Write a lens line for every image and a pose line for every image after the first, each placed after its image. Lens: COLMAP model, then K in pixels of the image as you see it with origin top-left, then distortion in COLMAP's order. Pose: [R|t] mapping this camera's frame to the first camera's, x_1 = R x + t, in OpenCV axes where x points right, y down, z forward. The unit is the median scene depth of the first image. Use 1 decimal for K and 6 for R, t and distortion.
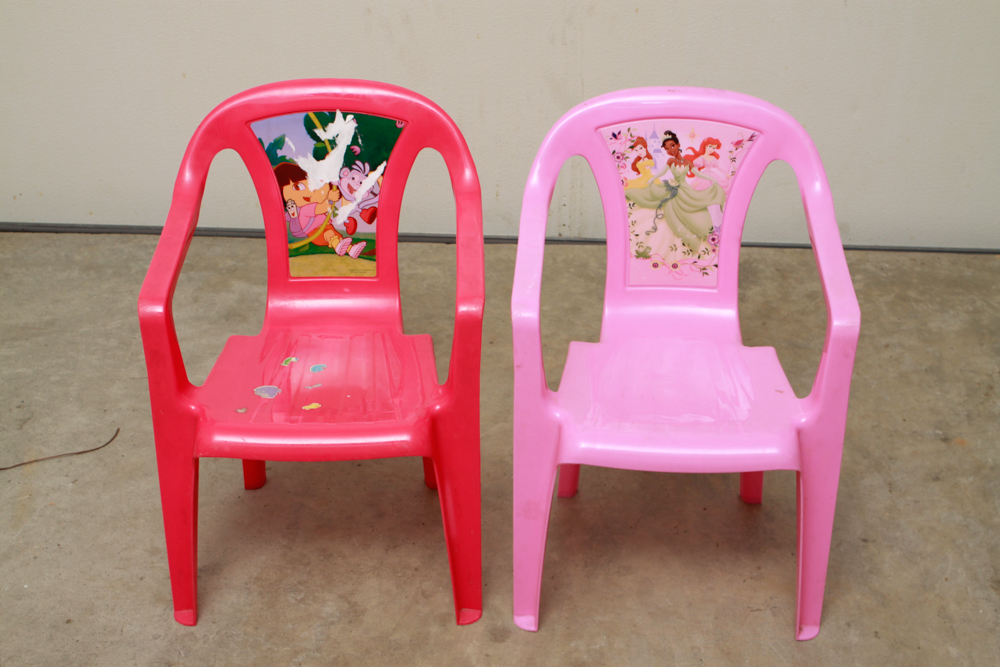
lens RADIAL K [[1602.9, 0, 499.5], [0, 1602.9, 336.5], [0, 0, 1]] dist [-0.004227, 0.000000]
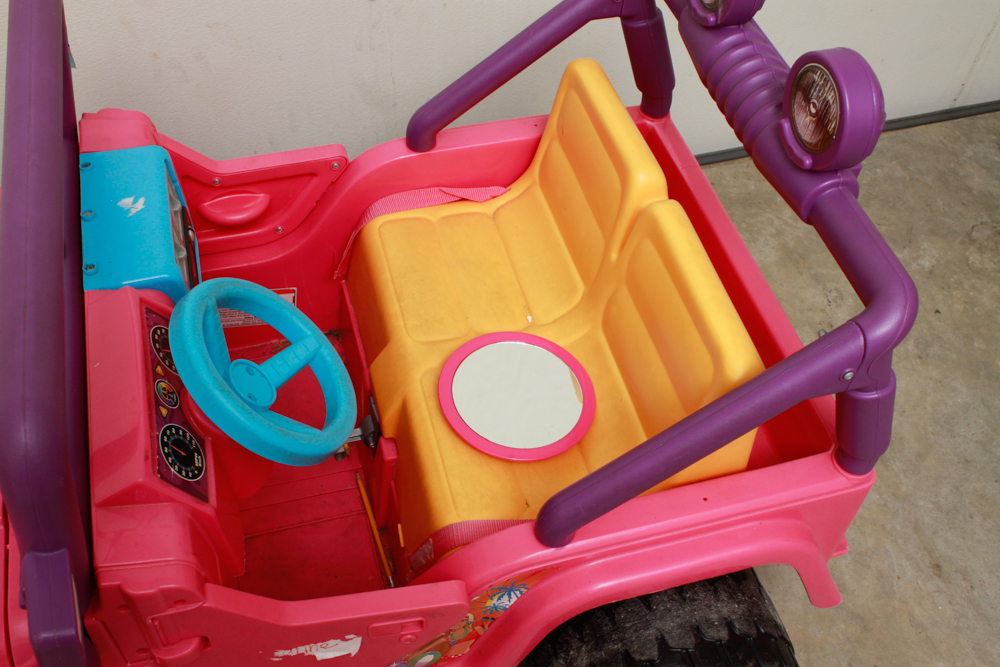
lens RADIAL K [[1009.1, 0, 494.9], [0, 1009.1, 339.5], [0, 0, 1]] dist [-0.096452, 0.000000]
pose [[0.926333, -0.264538, 0.268193, -0.125158], [0.157826, 0.918984, 0.361330, -0.296327], [-0.342050, -0.292384, 0.893036, 0.523526]]
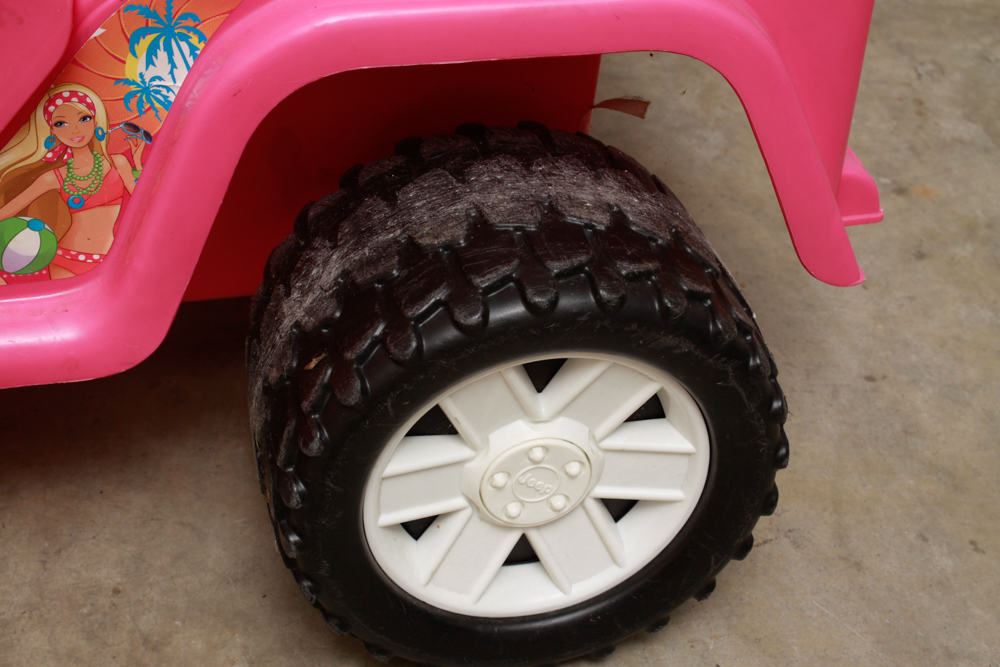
lens RADIAL K [[1644.1, 0, 491.7], [0, 1644.1, 343.1], [0, 0, 1]] dist [-0.007748, 0.000000]
pose [[0.940273, -0.165141, 0.297683, -0.081855], [0.124720, 0.980767, 0.150139, 0.007053], [-0.316751, -0.104045, 0.942785, 0.490887]]
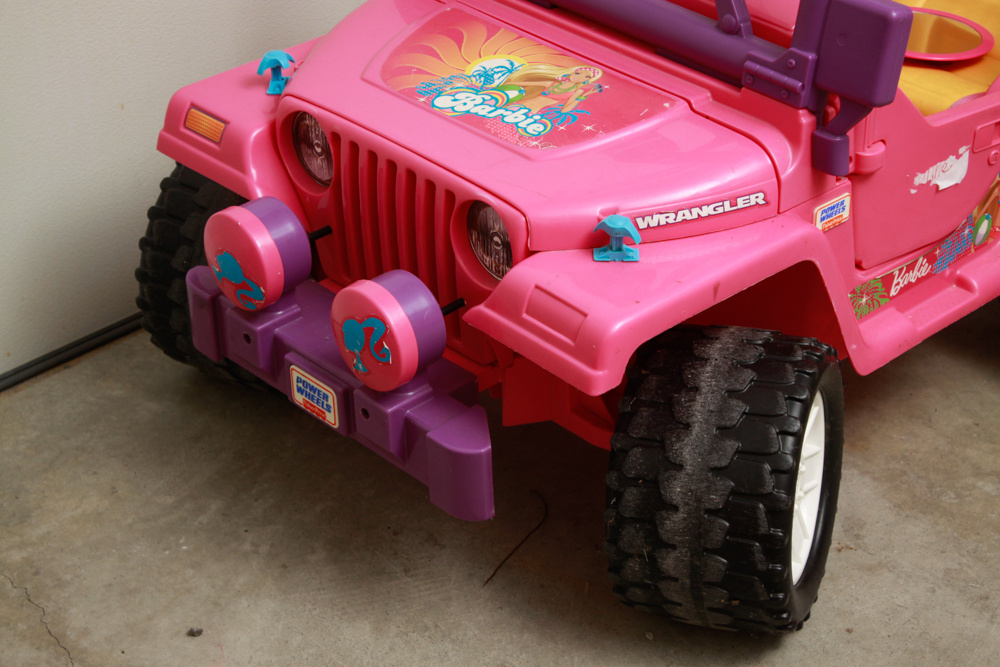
lens RADIAL K [[2133.7, 0, 499.7], [0, 2133.7, 330.4], [0, 0, 1]] dist [0.063875, 0.000000]
pose [[0.655346, -0.389843, 0.646949, -1.015167], [0.399996, 0.905674, 0.140560, -0.188130], [-0.640722, 0.166662, 0.749466, 0.244300]]
